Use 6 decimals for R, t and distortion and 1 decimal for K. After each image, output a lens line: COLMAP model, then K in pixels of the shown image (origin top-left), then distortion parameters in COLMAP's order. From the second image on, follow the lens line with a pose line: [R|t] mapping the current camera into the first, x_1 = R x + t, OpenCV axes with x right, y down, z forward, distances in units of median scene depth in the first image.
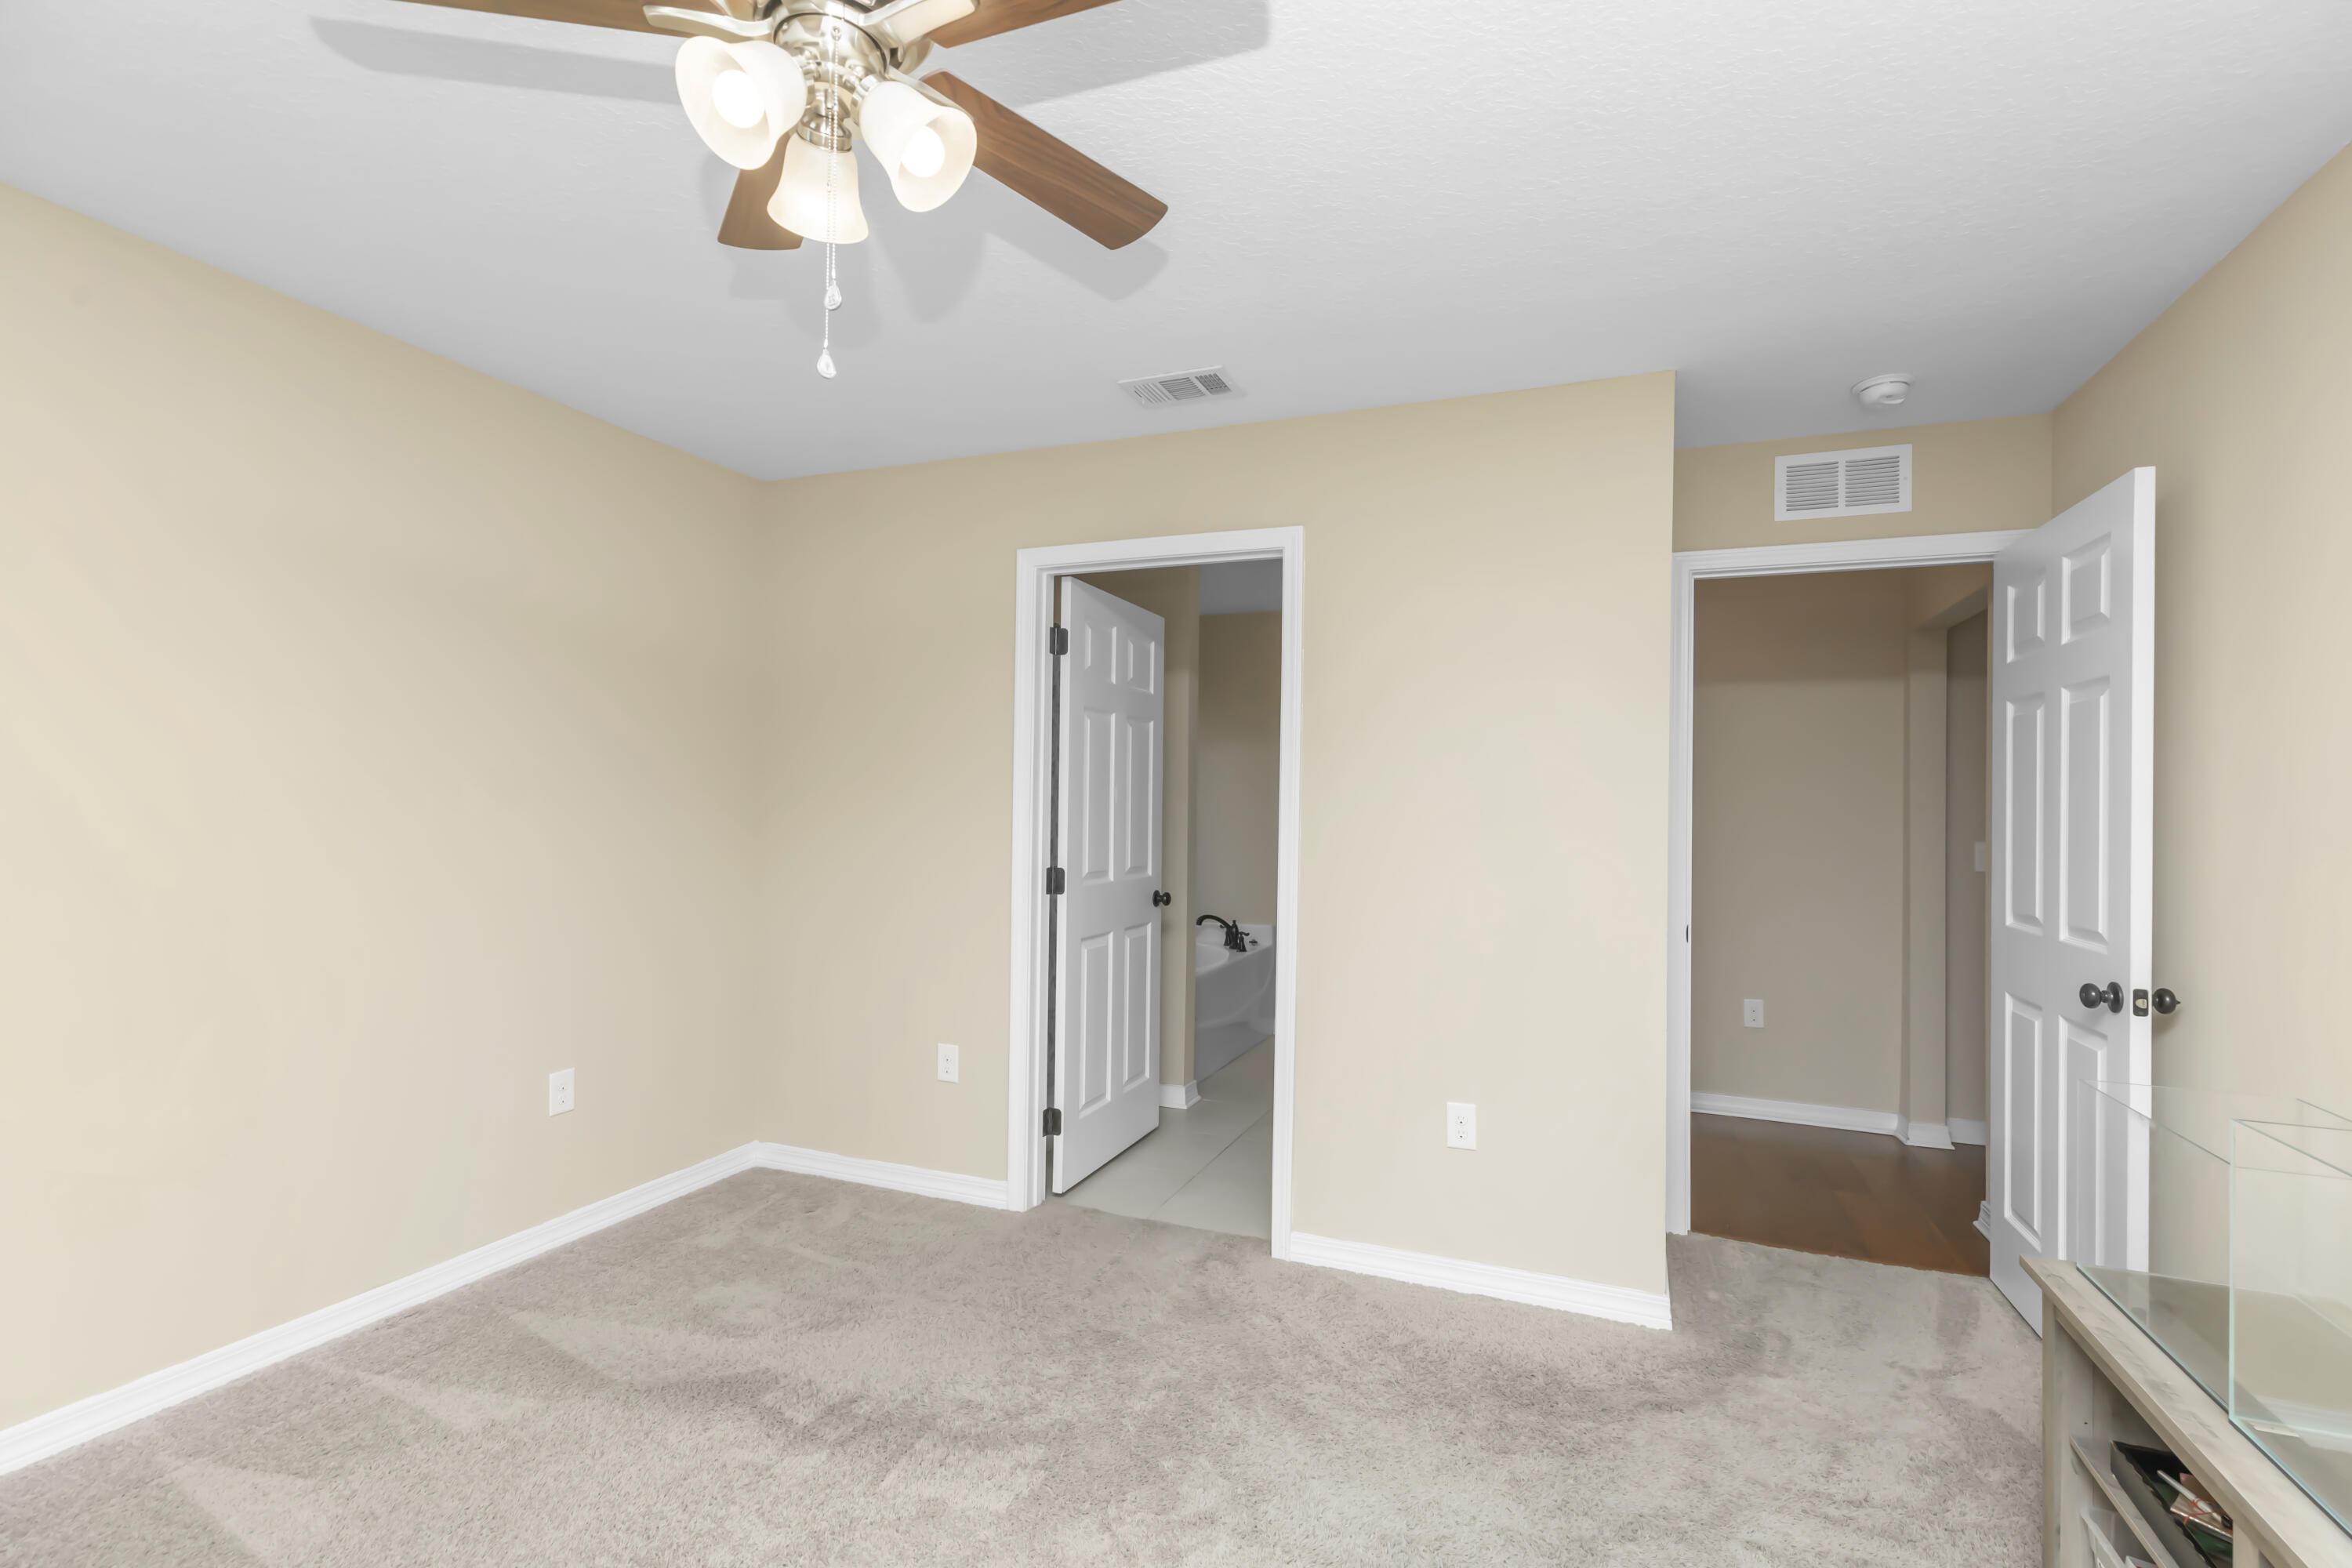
lens RADIAL K [[1064.3, 0, 1168.2], [0, 1064.3, 800.5], [0, 0, 1]] dist [0.000143, -0.000718]
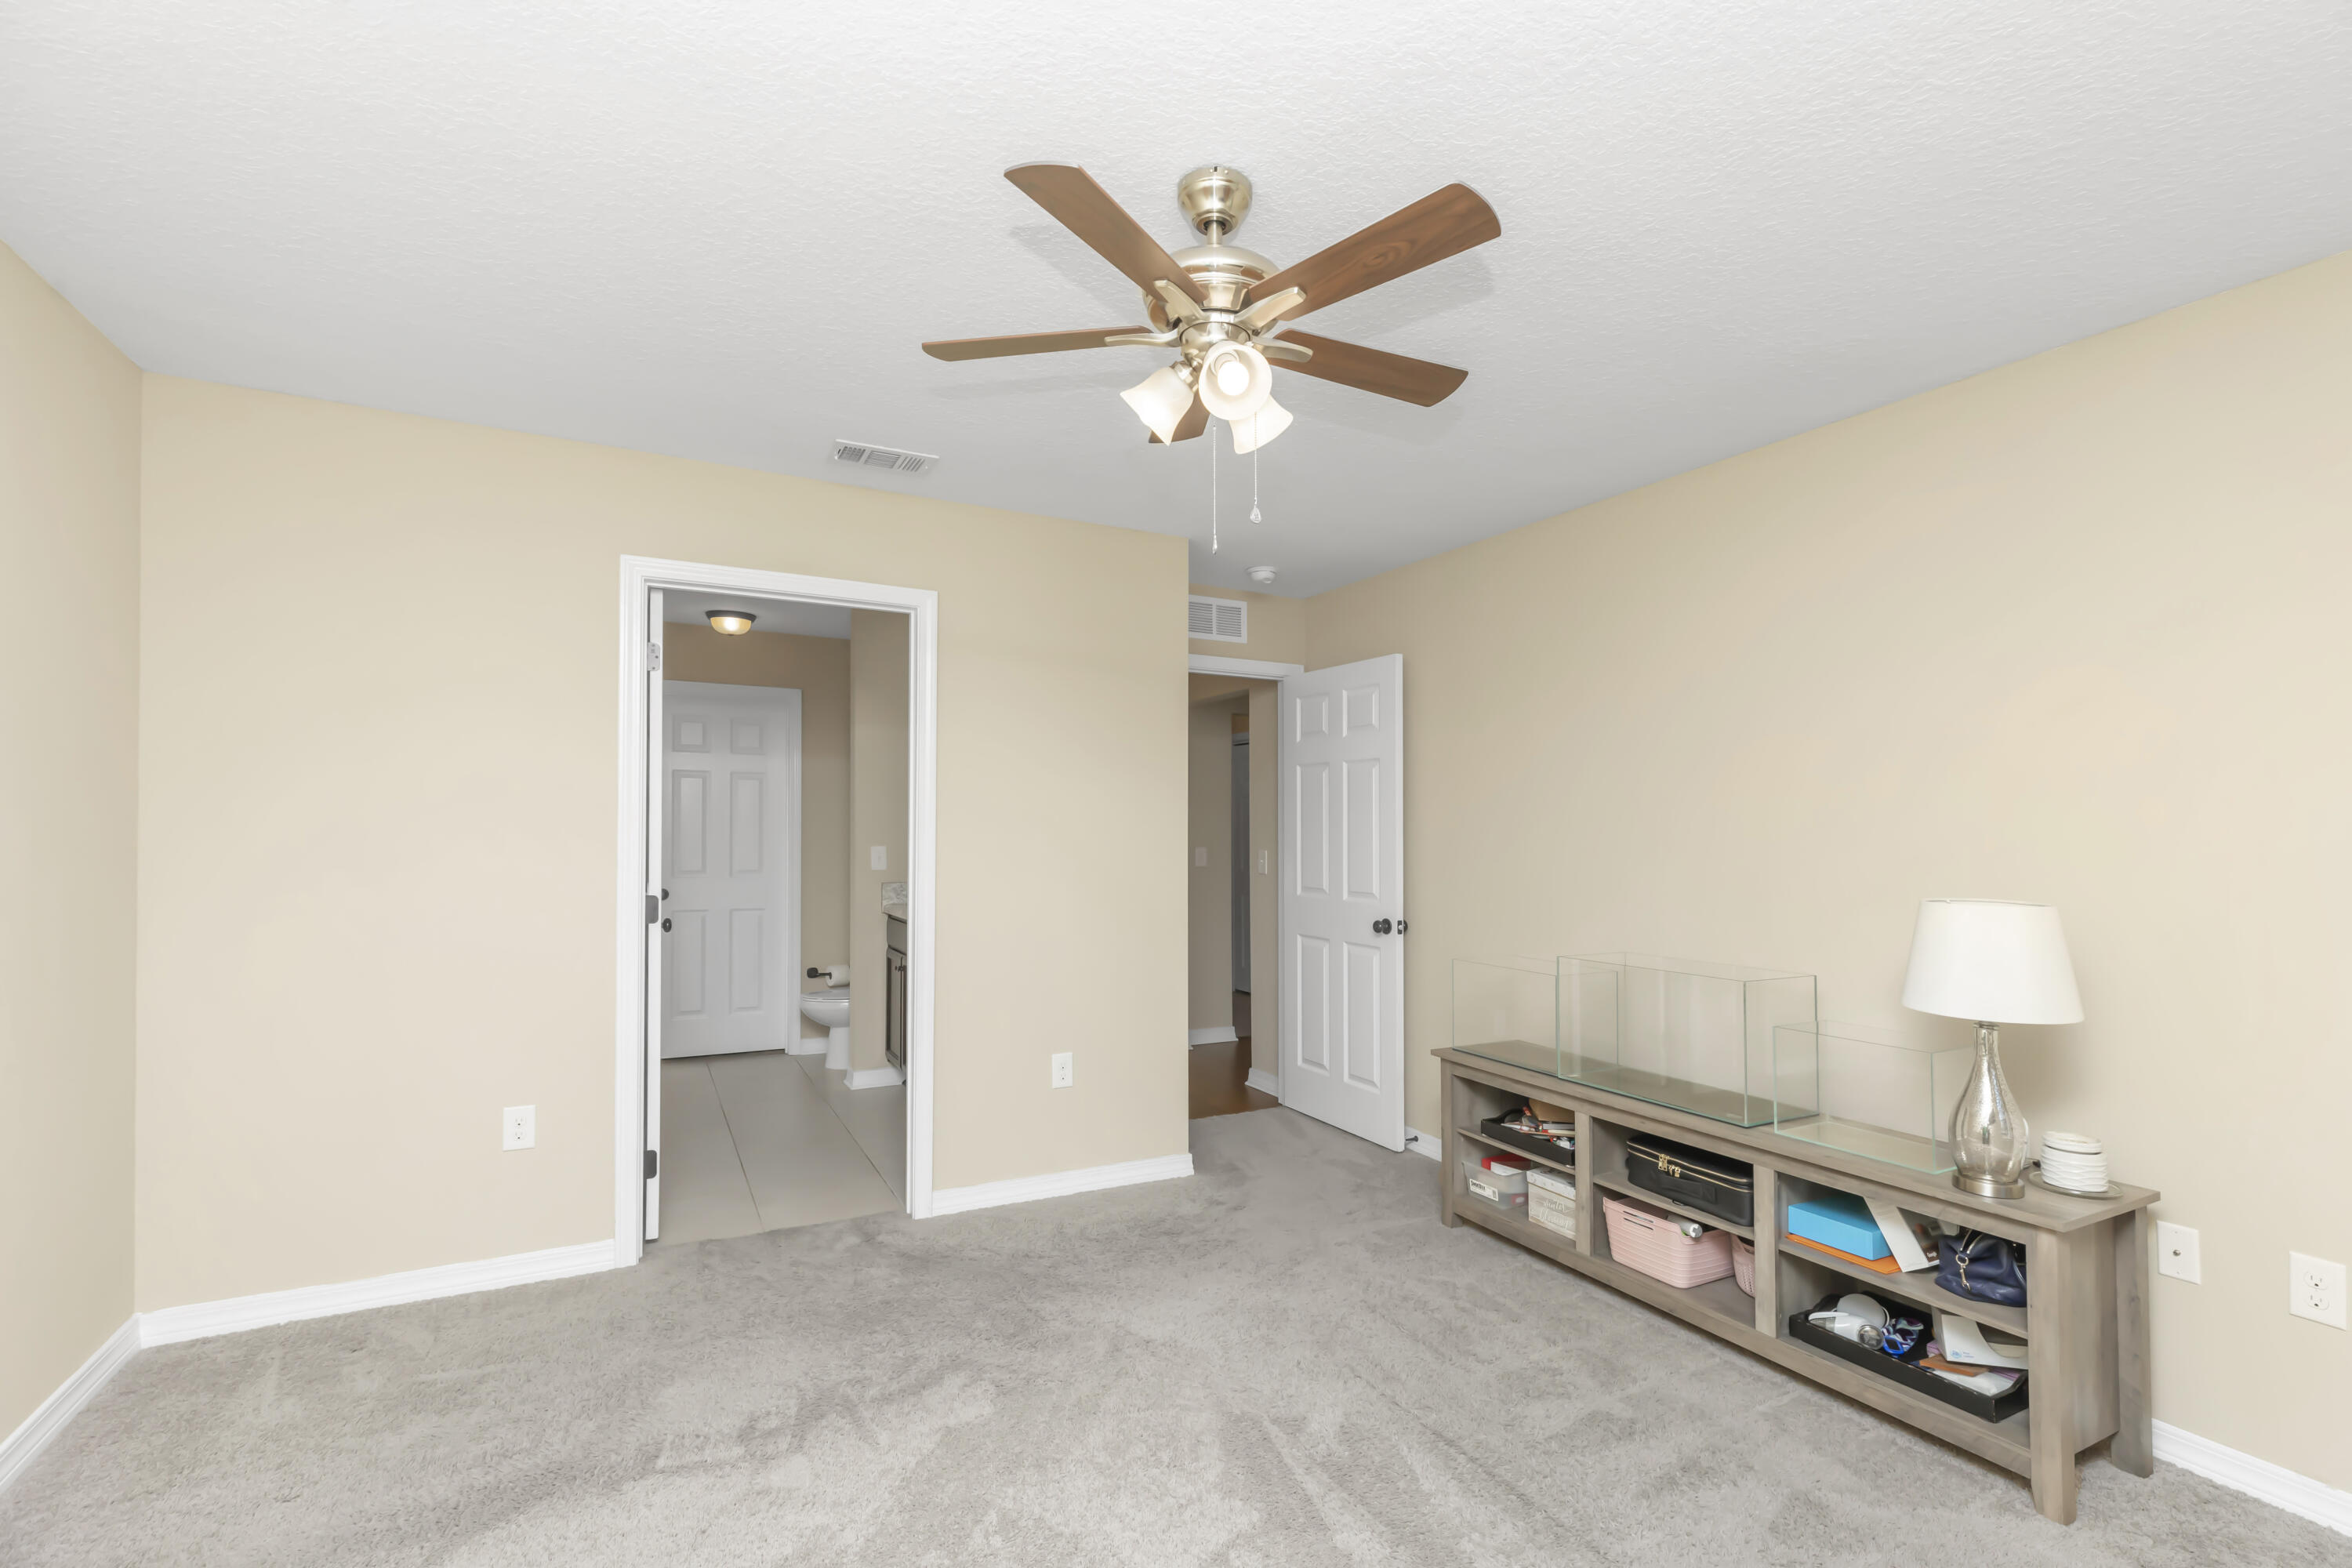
lens RADIAL K [[1064.3, 0, 1193.3], [0, 1064.3, 805.3], [0, 0, 1]] dist [0.000143, -0.000718]
pose [[0.643304, 0.009676, 0.765550, -0.602898], [-0.001750, 0.999936, -0.011168, -0.008277], [-0.765609, 0.005845, 0.643280, 0.023116]]
